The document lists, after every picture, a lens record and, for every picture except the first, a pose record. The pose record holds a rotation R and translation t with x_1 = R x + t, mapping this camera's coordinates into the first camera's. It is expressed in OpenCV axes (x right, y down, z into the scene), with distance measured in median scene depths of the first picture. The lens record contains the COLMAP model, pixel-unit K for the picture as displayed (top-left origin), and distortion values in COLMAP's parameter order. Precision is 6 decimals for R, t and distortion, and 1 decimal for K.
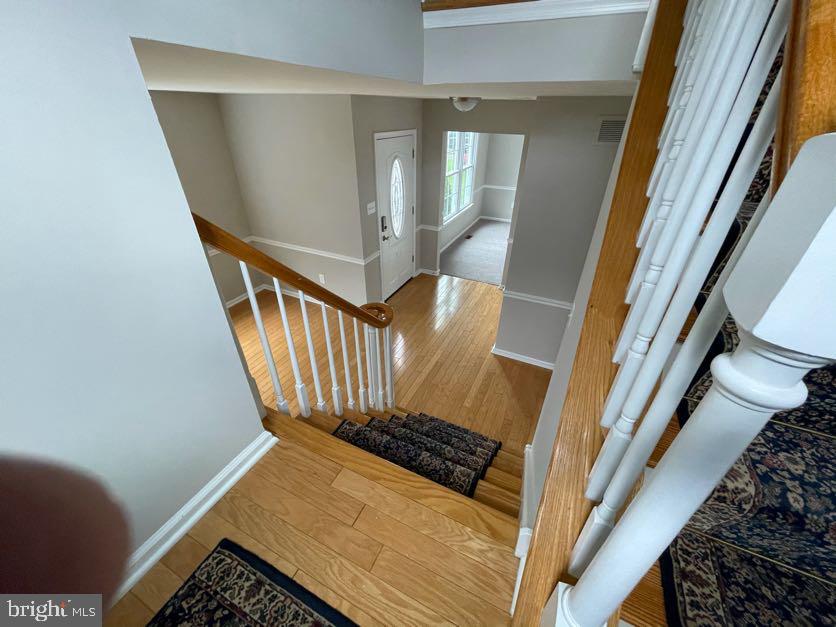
lens RADIAL K [[335.8, 0, 418.2], [0, 335.8, 316.2], [0, 0, 1]] dist [0.000677, 0.000514]
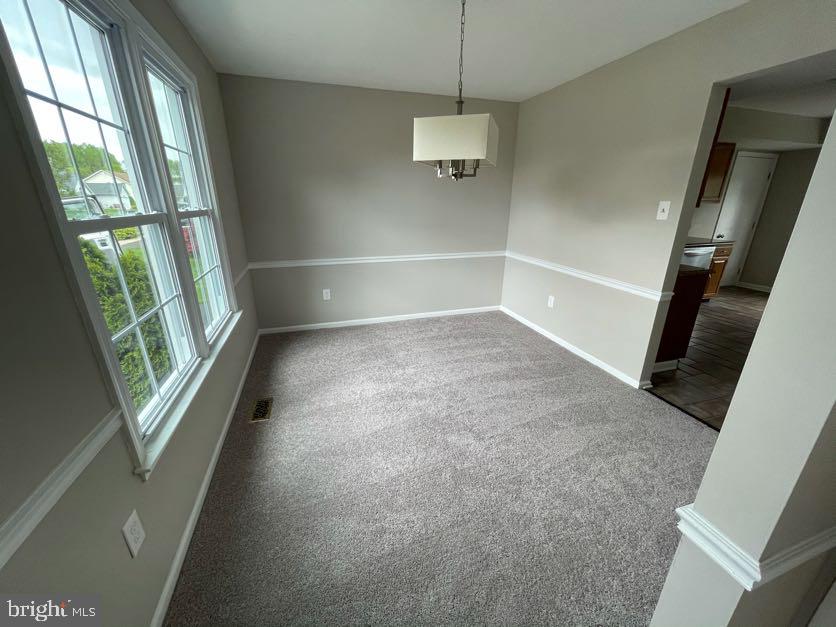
lens RADIAL K [[335.8, 0, 418.2], [0, 335.8, 316.2], [0, 0, 1]] dist [0.000677, 0.000514]
pose [[0.725596, -0.232286, 0.647729, 0.068180], [0.368632, 0.926053, -0.080850, -0.235868], [-0.581051, 0.297438, 0.757568, 0.631674]]
